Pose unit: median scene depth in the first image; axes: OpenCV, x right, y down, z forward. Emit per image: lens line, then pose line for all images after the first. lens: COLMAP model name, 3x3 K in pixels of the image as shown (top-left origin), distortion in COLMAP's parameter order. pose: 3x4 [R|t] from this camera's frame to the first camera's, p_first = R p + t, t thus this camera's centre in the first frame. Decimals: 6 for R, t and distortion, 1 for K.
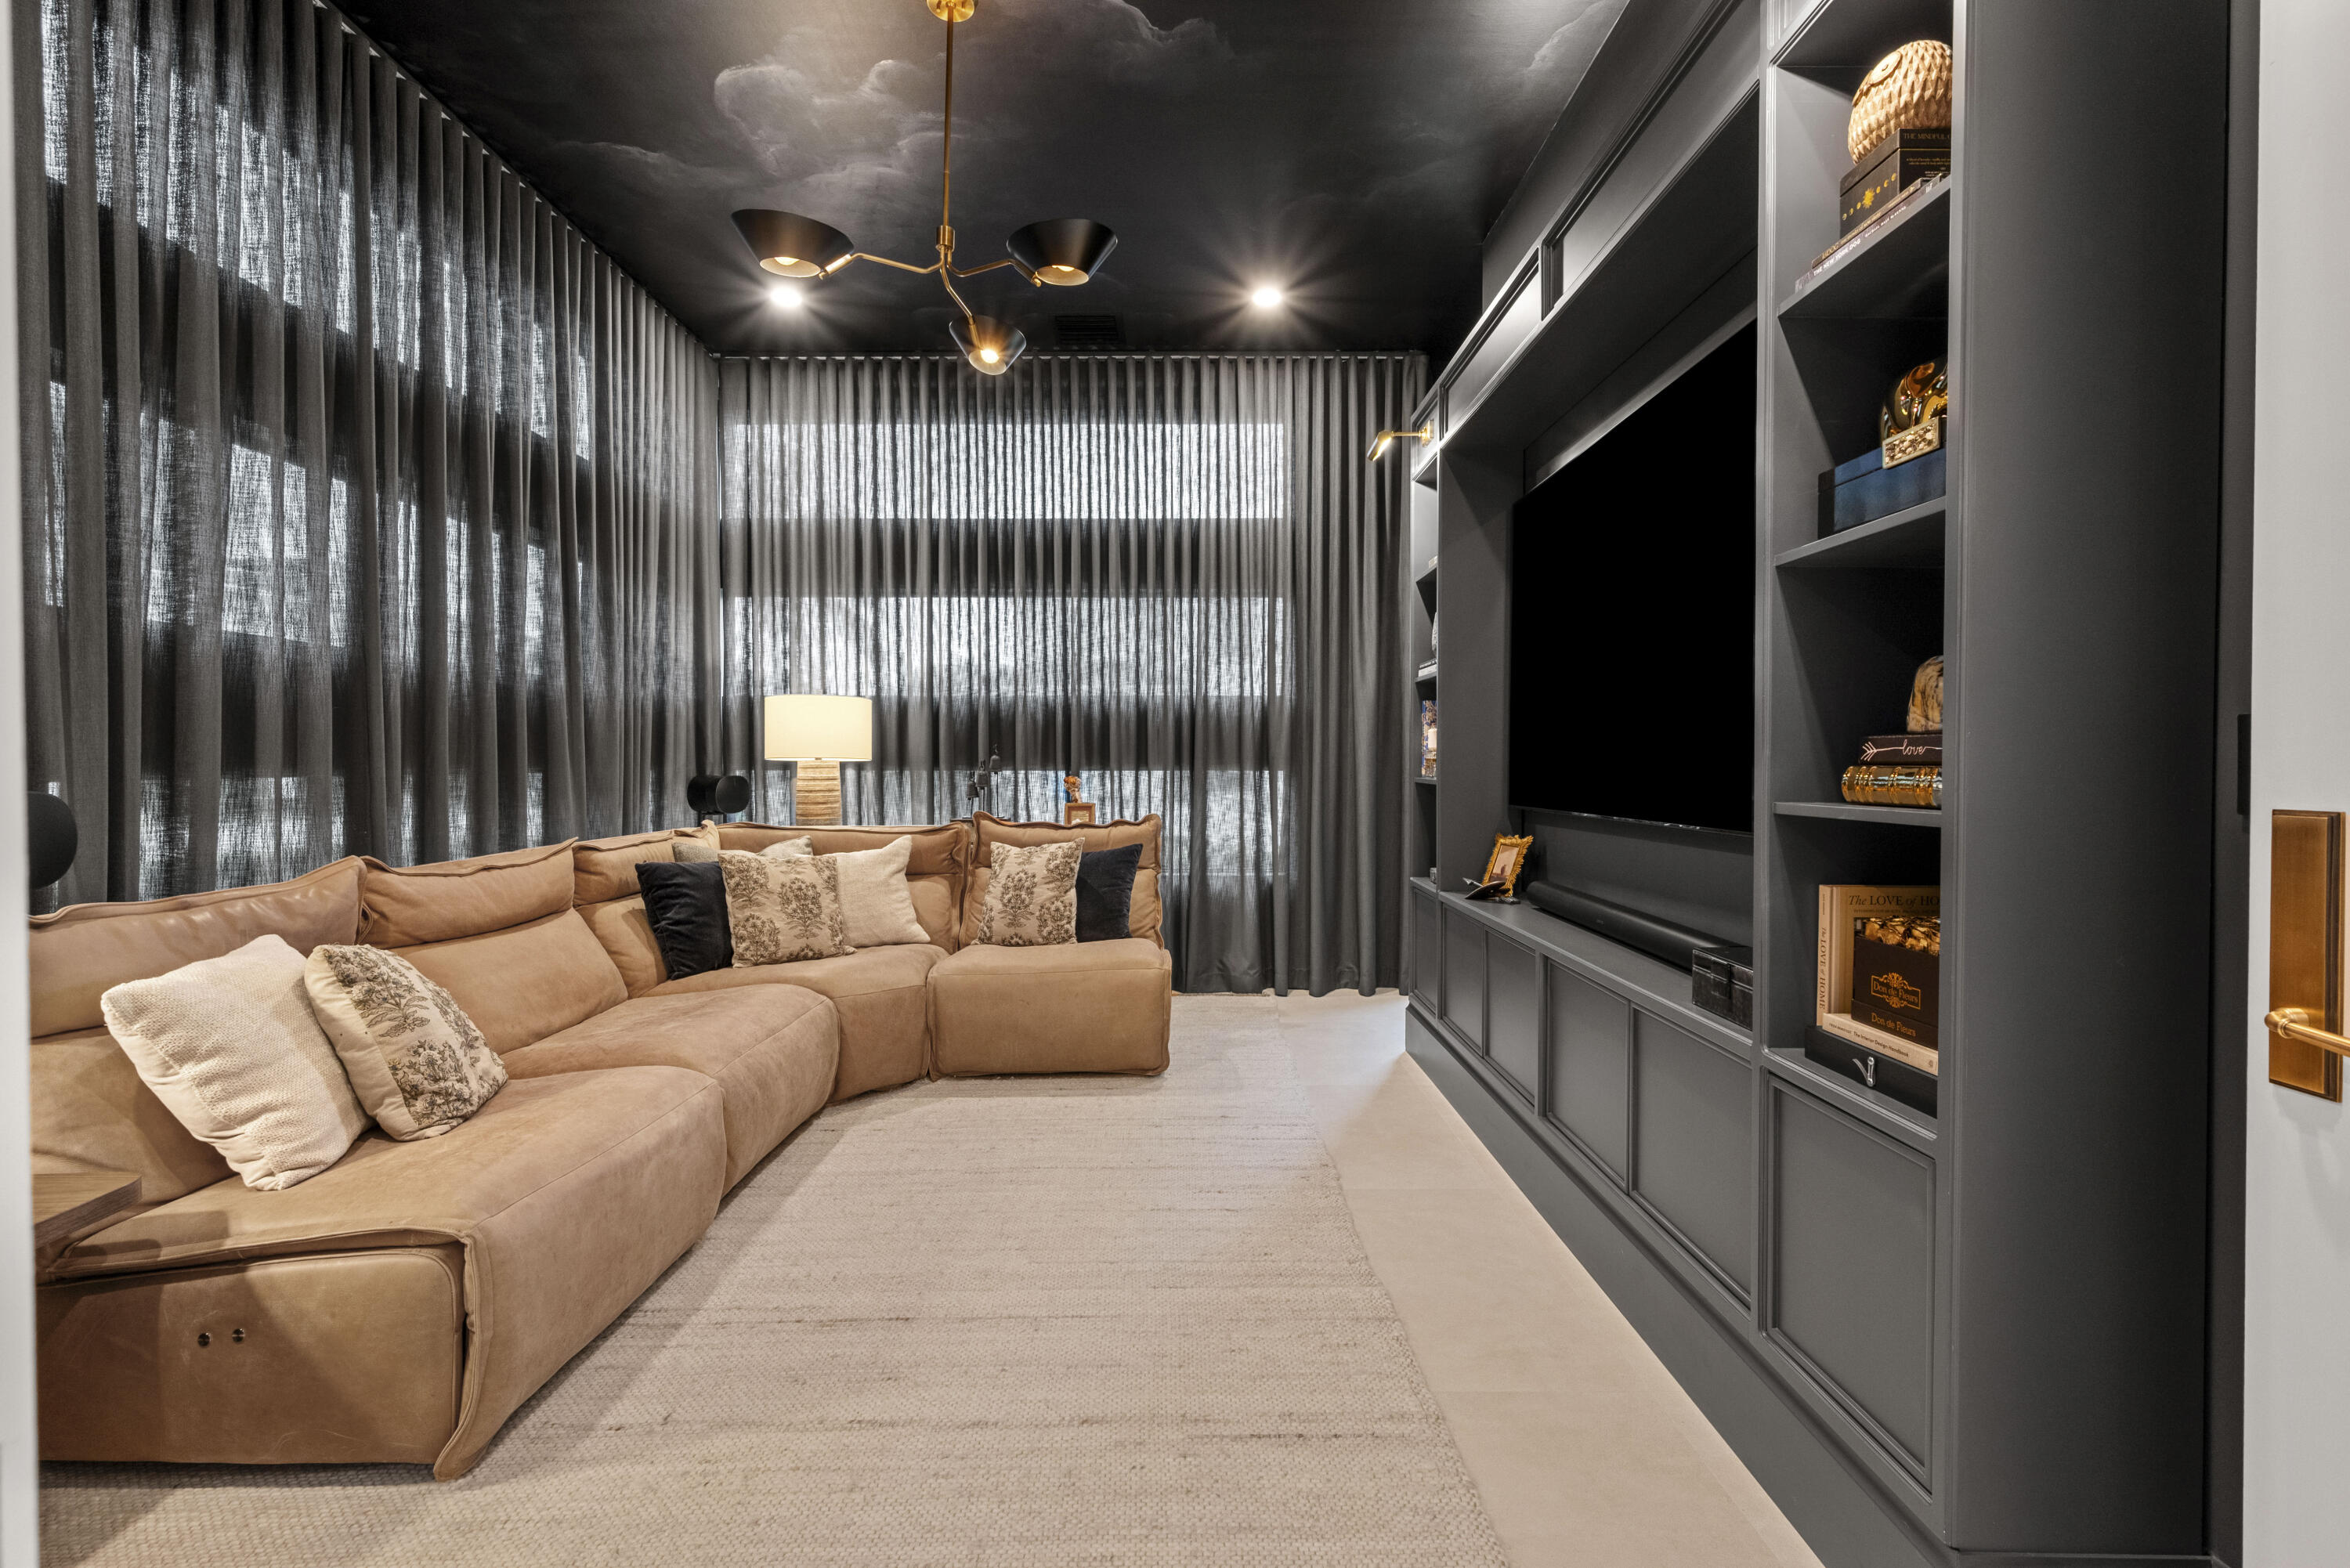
lens RADIAL K [[1021.2, 0, 1170.9], [0, 1021.2, 762.9], [0, 0, 1]] dist [0.000374, 0.000109]
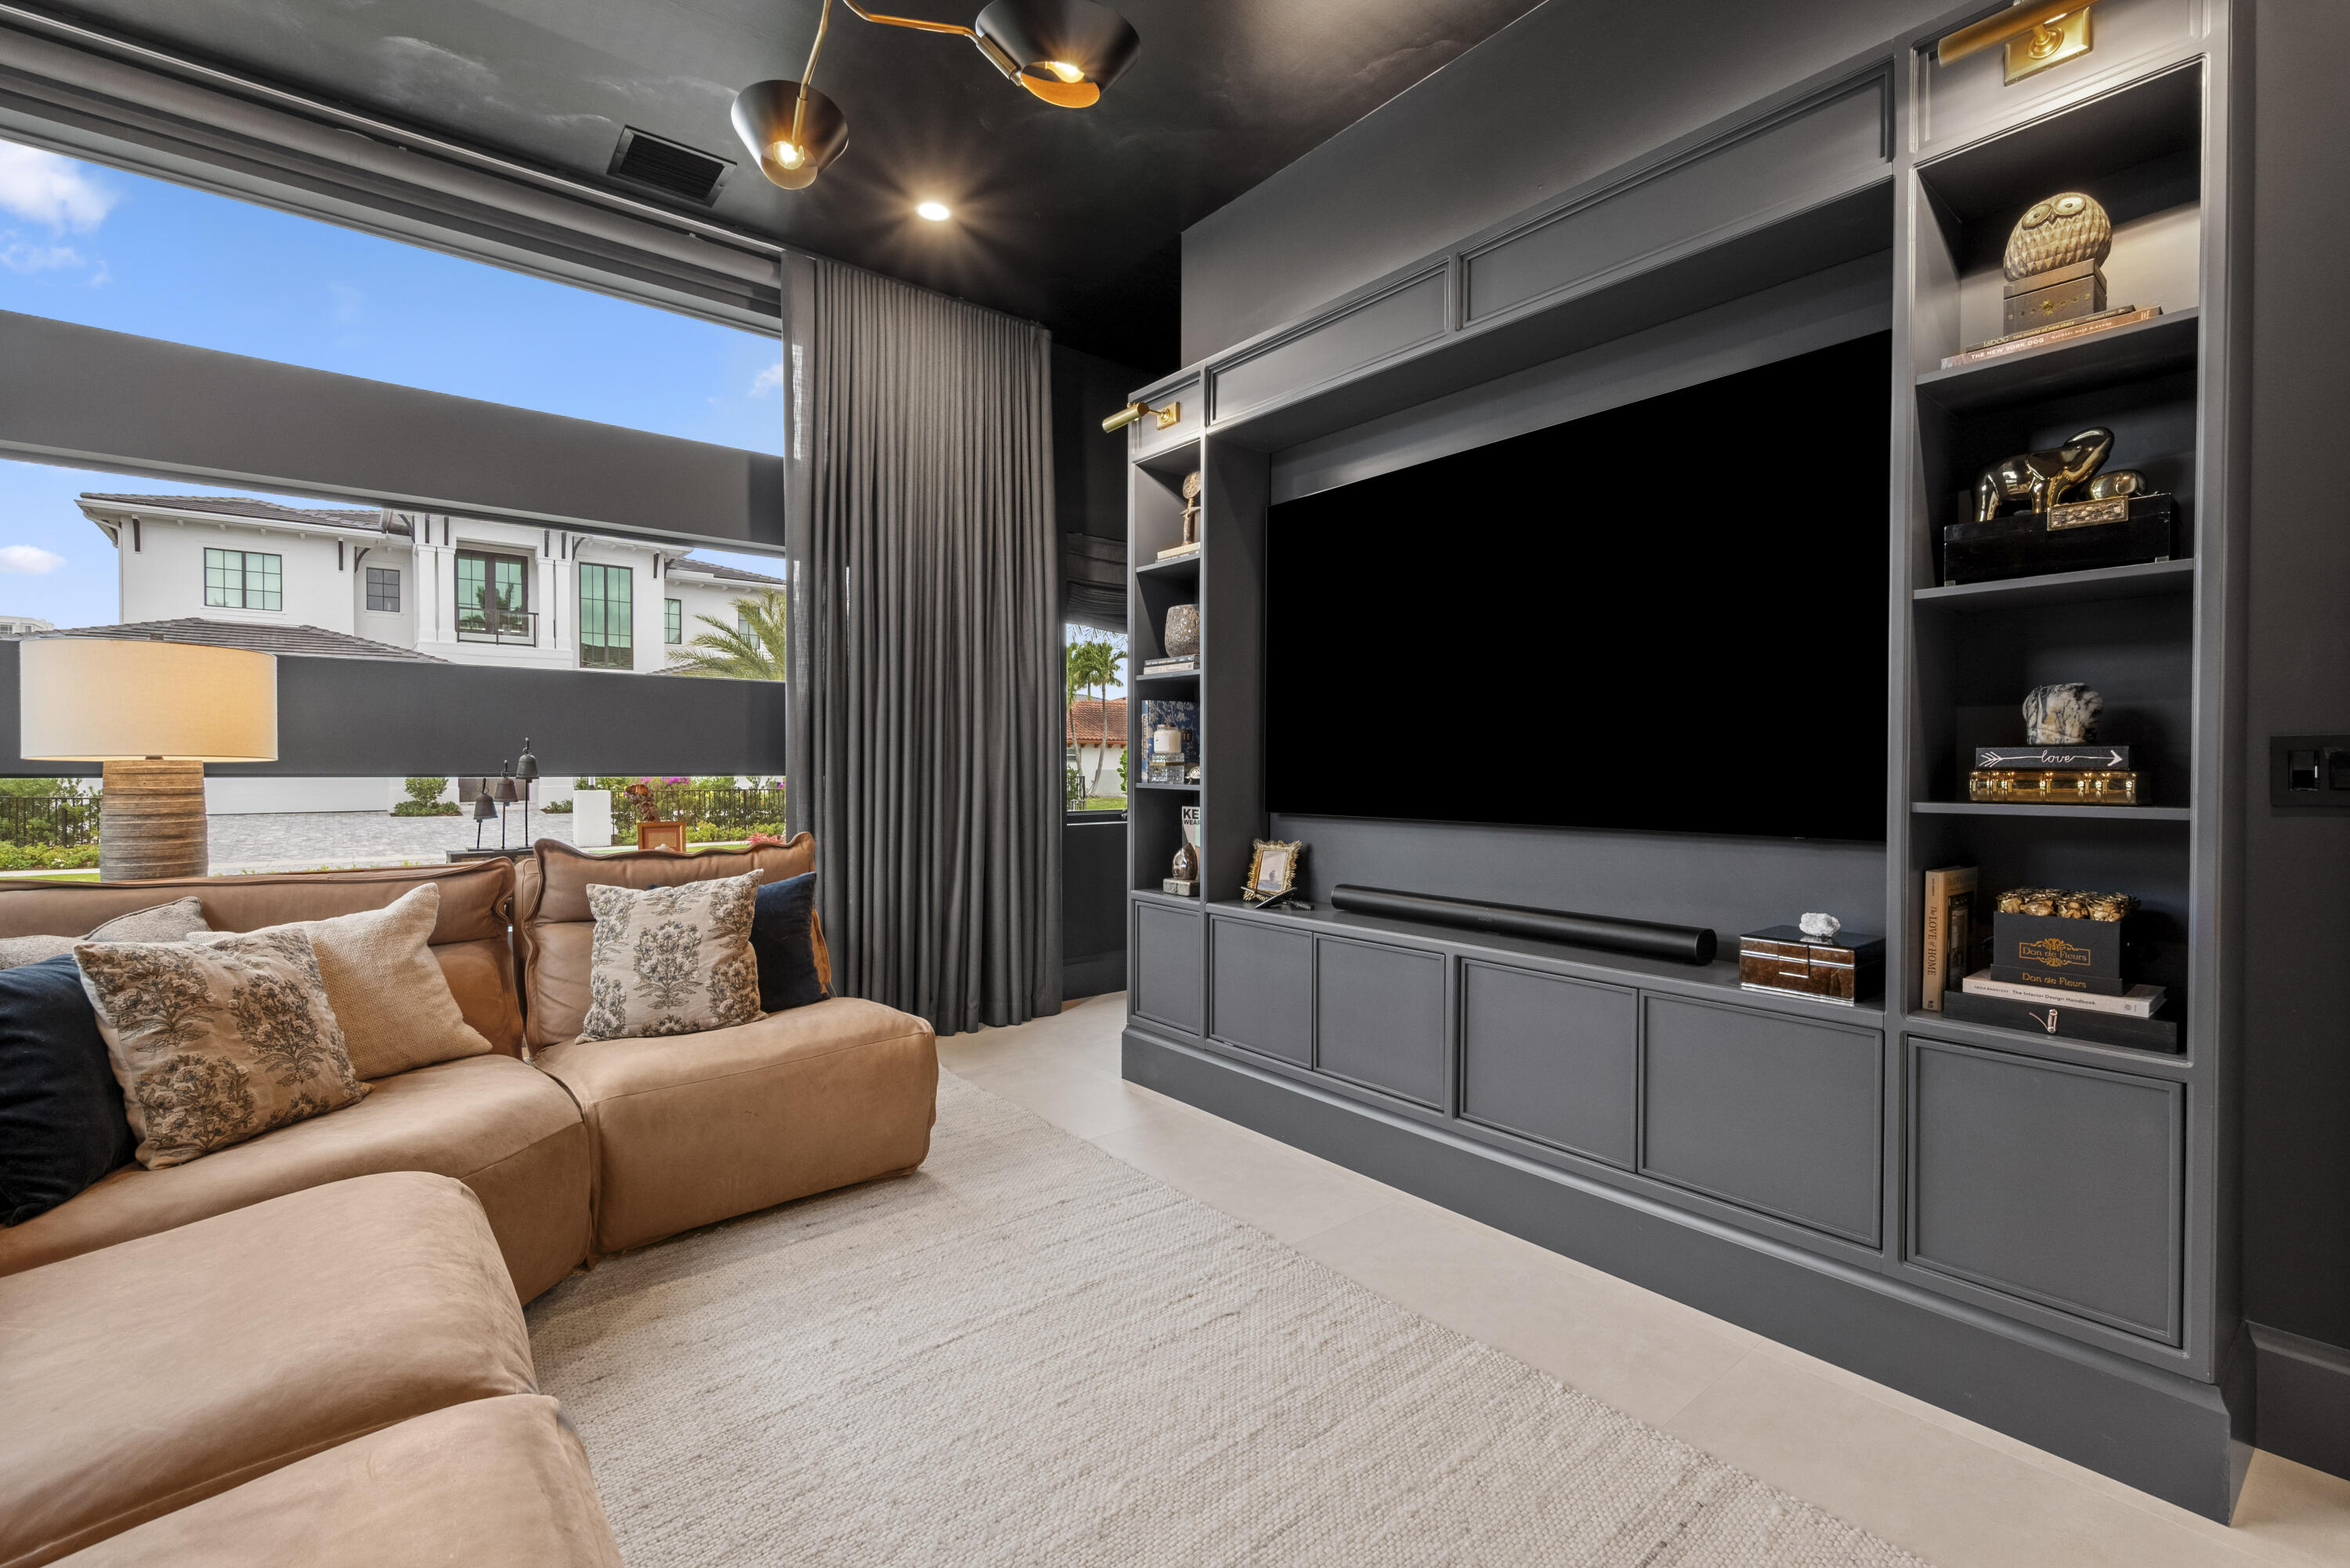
lens RADIAL K [[1021.2, 0, 1170.9], [0, 1021.2, 762.9], [0, 0, 1]] dist [0.000374, 0.000109]
pose [[0.774142, 0.004593, 0.632996, -0.355760], [-0.001928, 0.999986, -0.004898, 0.000302], [-0.633010, 0.002571, 0.774140, 0.281994]]
